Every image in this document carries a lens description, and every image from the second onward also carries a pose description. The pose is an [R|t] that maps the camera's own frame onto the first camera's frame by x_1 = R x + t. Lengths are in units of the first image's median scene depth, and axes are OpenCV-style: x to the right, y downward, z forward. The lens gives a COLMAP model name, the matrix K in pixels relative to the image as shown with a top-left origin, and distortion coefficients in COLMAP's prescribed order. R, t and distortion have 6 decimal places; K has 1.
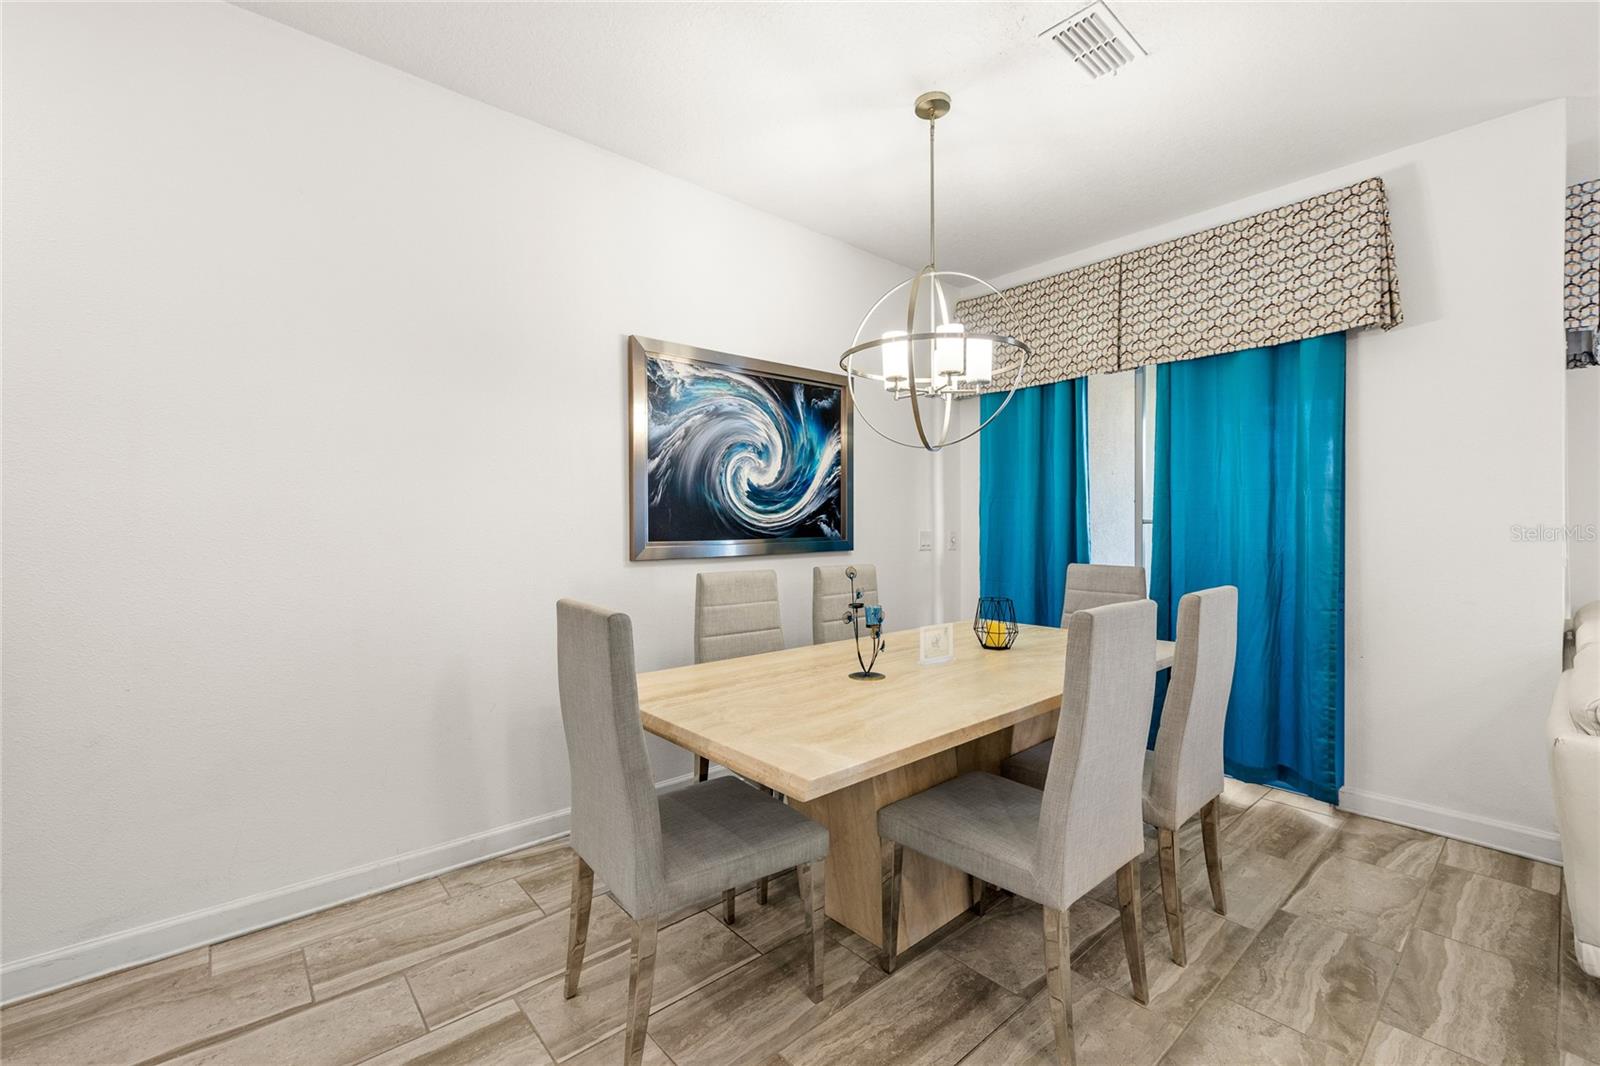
lens RADIAL K [[674.0, 0, 798.0], [0, 674.0, 527.0], [0, 0, 1]] dist [0.003503, 0.000212]
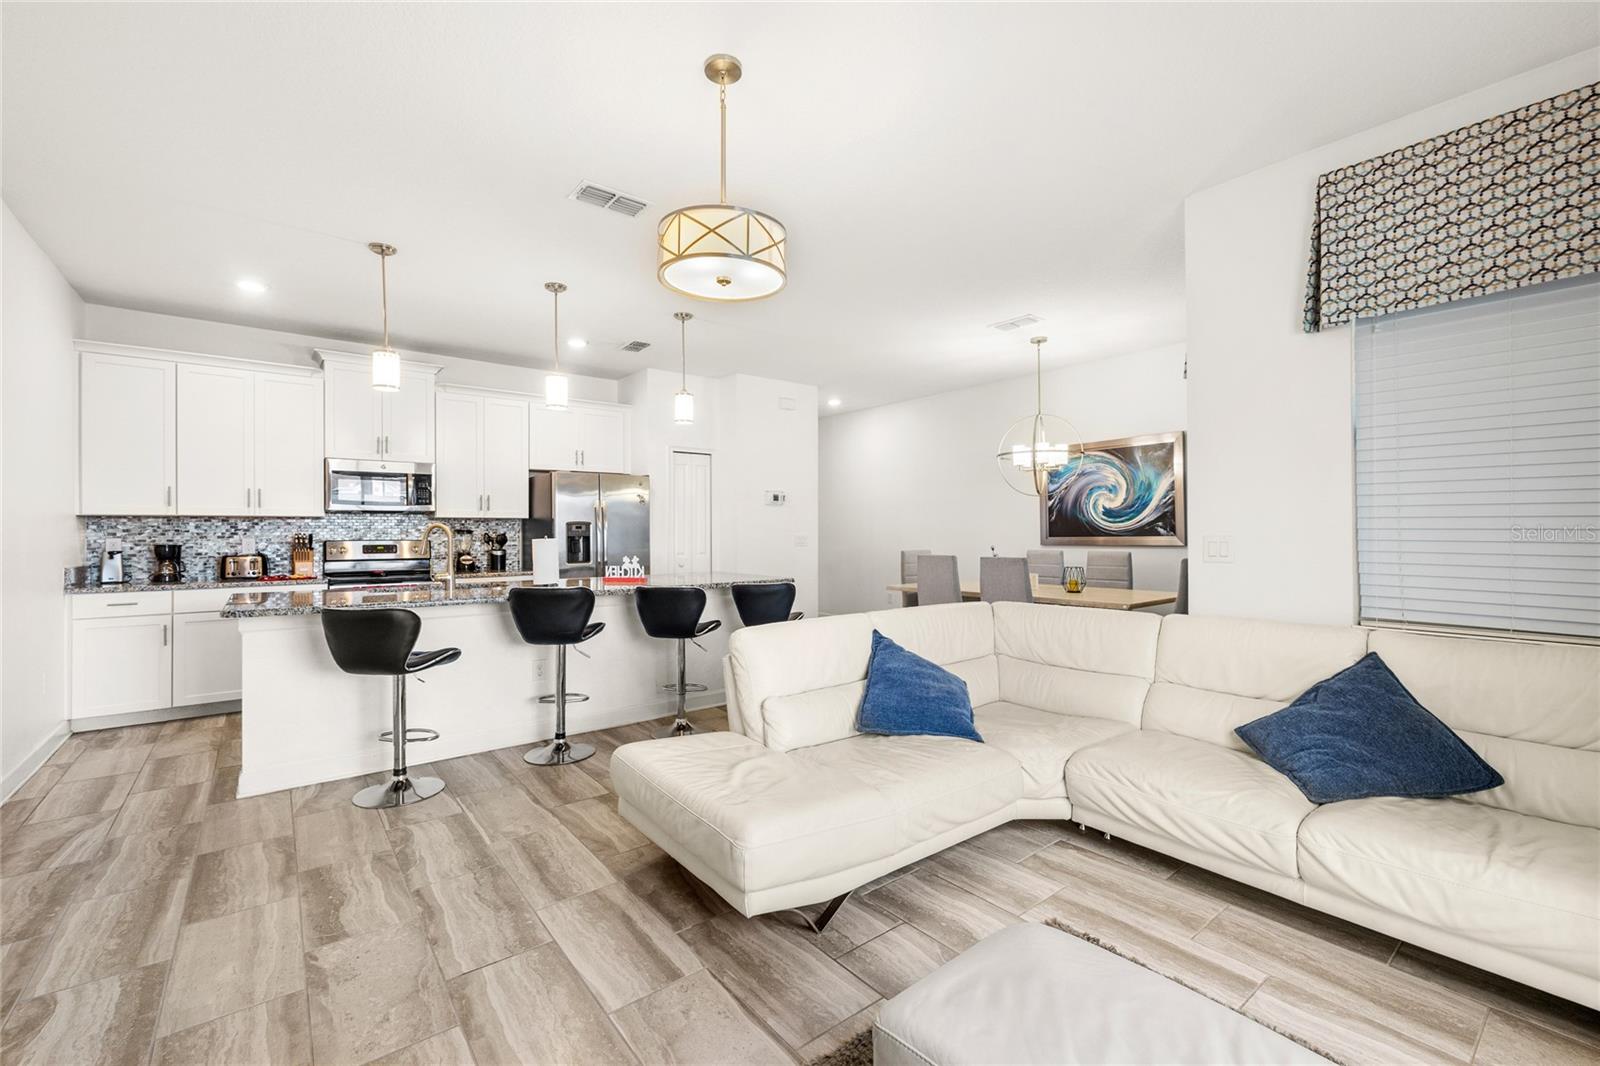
lens RADIAL K [[674.0, 0, 798.0], [0, 674.0, 527.0], [0, 0, 1]] dist [0.003503, 0.000212]
pose [[-0.051304, -0.005688, -0.998667, 1.922462], [0.004047, 0.999974, -0.005903, -0.001895], [0.998675, -0.004344, -0.051279, 0.255122]]
